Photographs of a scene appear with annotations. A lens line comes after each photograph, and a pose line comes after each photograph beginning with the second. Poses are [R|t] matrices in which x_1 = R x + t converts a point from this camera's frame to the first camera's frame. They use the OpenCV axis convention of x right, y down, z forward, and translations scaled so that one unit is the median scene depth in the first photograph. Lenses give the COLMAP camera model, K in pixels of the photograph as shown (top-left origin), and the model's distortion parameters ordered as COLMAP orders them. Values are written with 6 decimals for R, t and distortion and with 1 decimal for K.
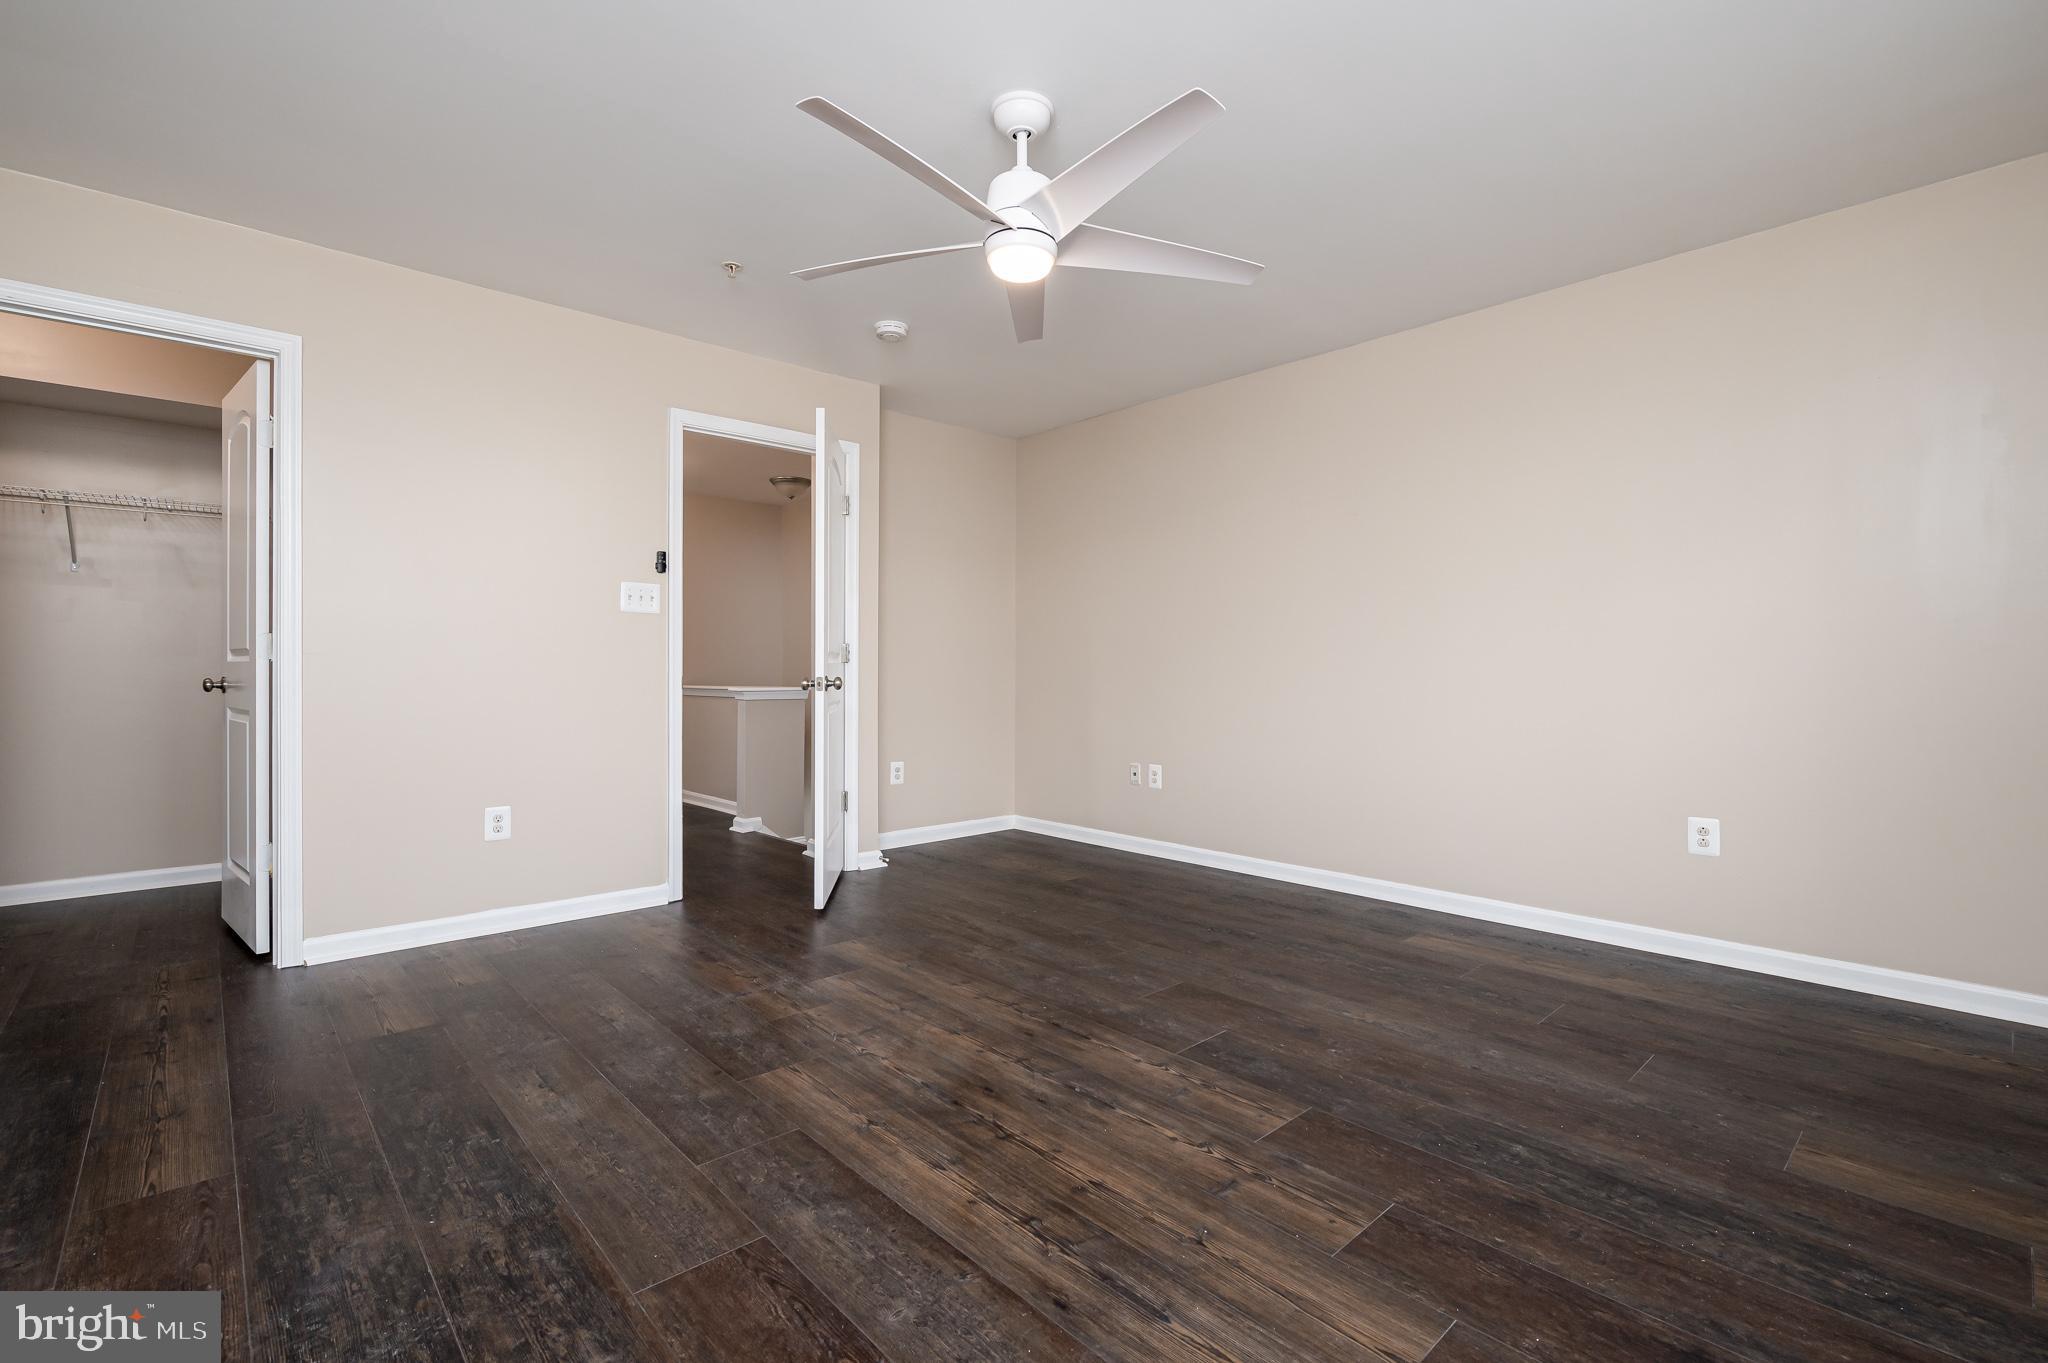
lens RADIAL K [[925.4, 0, 1029.7], [0, 925.4, 678.8], [0, 0, 1]] dist [-0.000188, -0.000159]
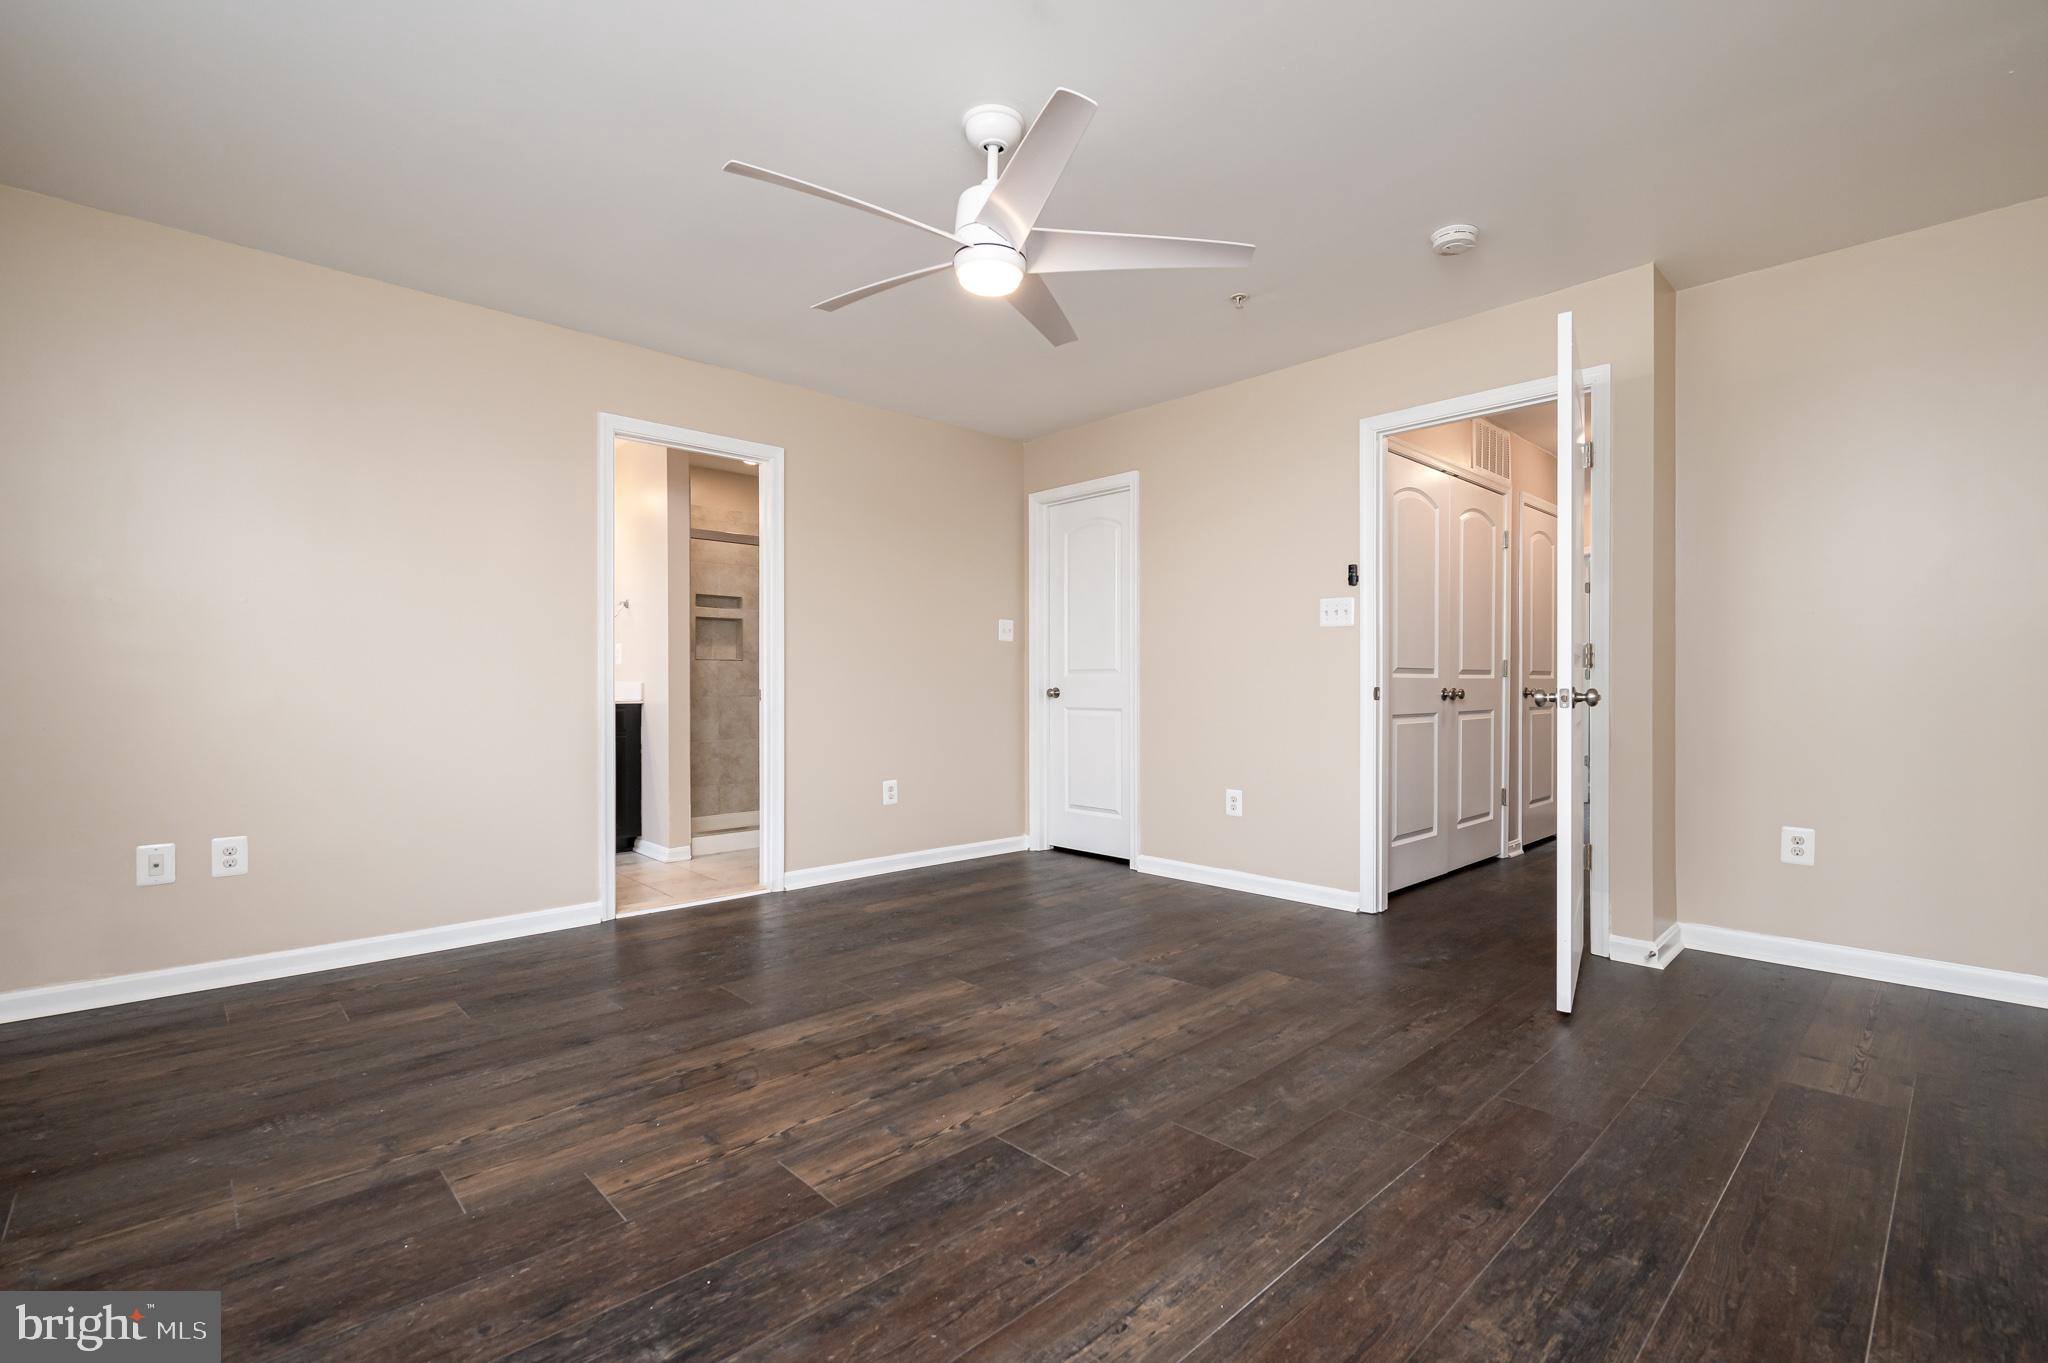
lens RADIAL K [[925.4, 0, 1027.6], [0, 925.4, 682.9], [0, 0, 1]] dist [-0.000188, -0.000159]
pose [[0.003191, -0.005158, -0.999982, 1.010653], [-0.007438, 0.999959, -0.005181, 0.001036], [0.999967, 0.007455, 0.003152, 1.041132]]
